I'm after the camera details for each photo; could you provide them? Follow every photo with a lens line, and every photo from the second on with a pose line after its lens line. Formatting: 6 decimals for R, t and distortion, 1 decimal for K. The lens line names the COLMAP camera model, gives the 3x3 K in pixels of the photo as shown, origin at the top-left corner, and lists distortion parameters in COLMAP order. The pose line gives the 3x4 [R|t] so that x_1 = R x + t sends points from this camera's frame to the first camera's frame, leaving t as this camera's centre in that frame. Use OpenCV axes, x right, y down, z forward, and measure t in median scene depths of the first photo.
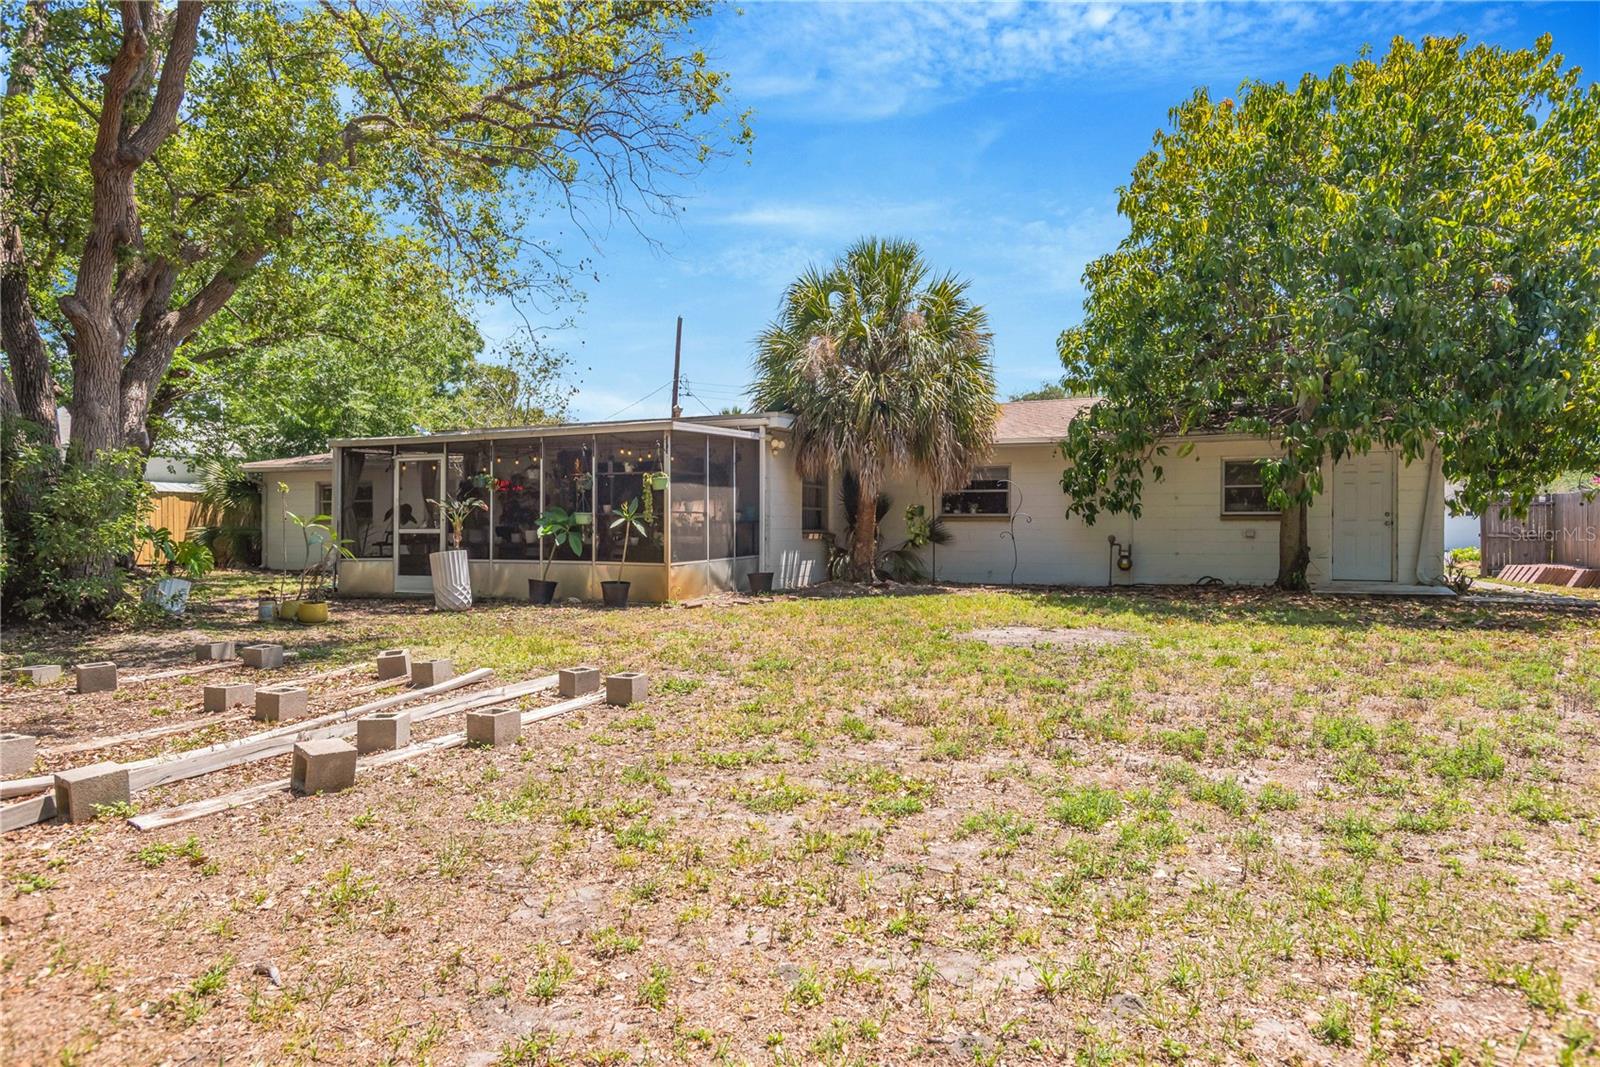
lens RADIAL K [[992.5, 0, 797.4], [0, 992.5, 539.0], [0, 0, 1]] dist [0.025746, -0.008343]
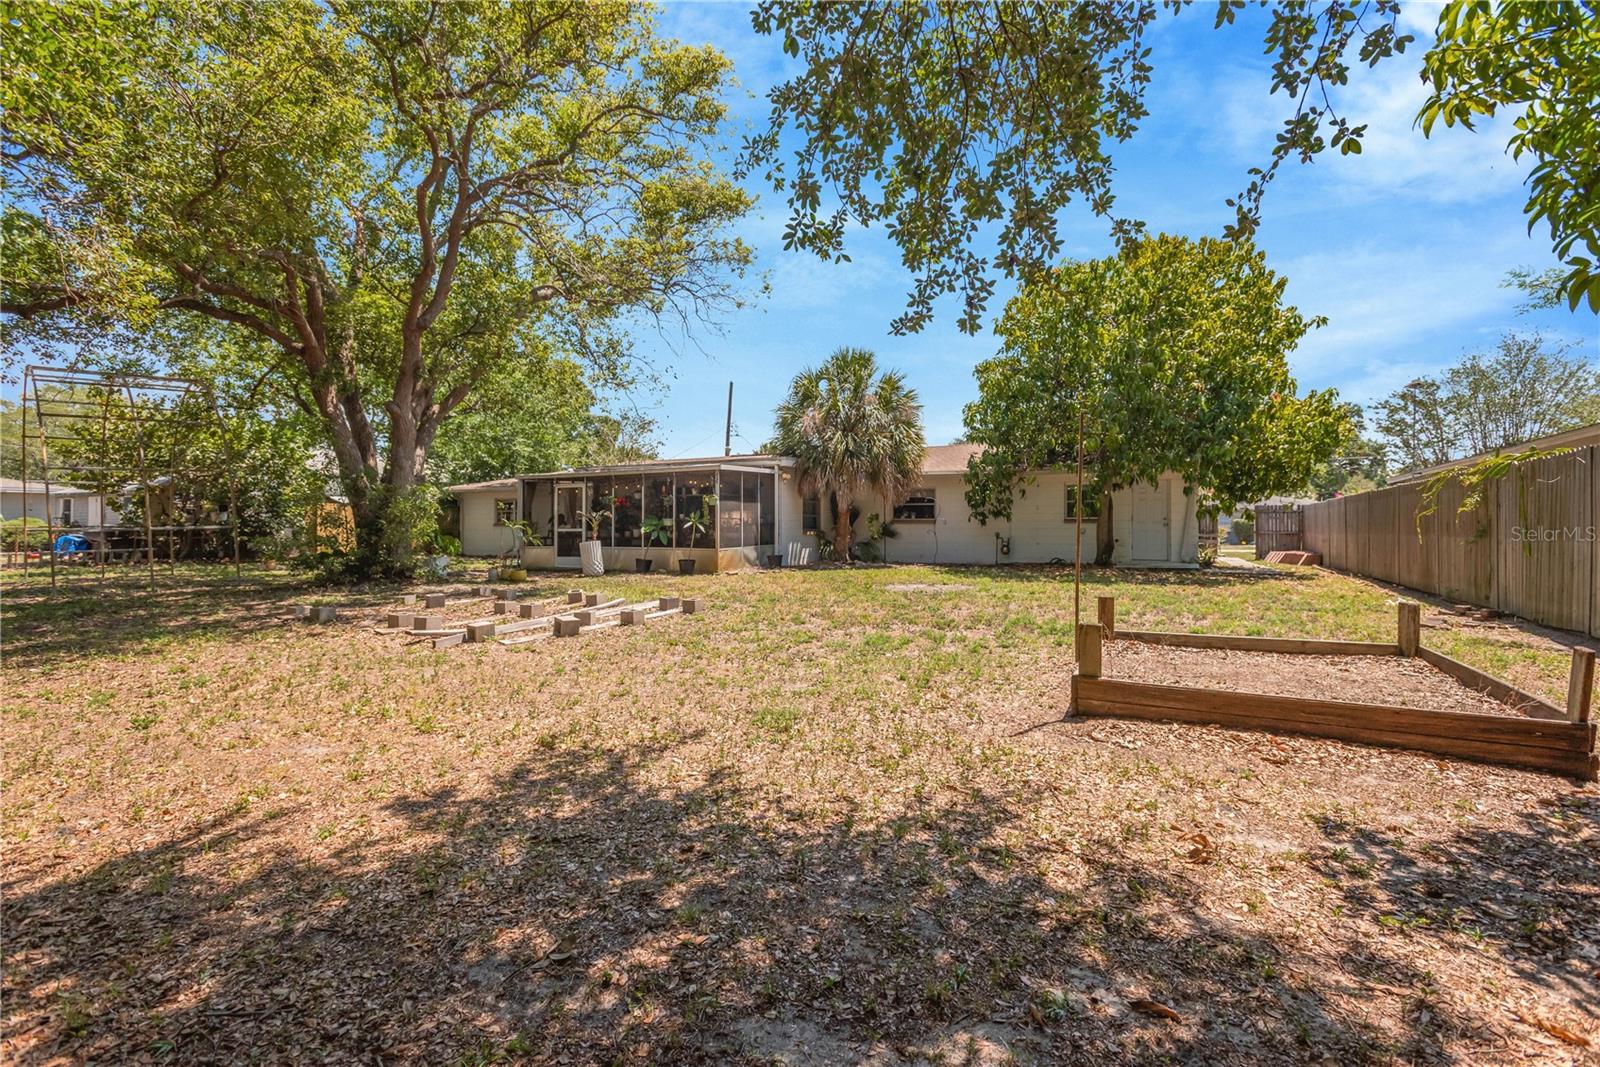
lens RADIAL K [[759.8, 0, 801.8], [0, 759.8, 531.7], [0, 0, 1]] dist [0.012317, -0.002212]
pose [[0.999512, -0.001224, -0.031207, 0.045419], [0.001017, 0.999977, -0.006651, 0.003731], [0.031215, 0.006616, 0.999491, -0.248355]]
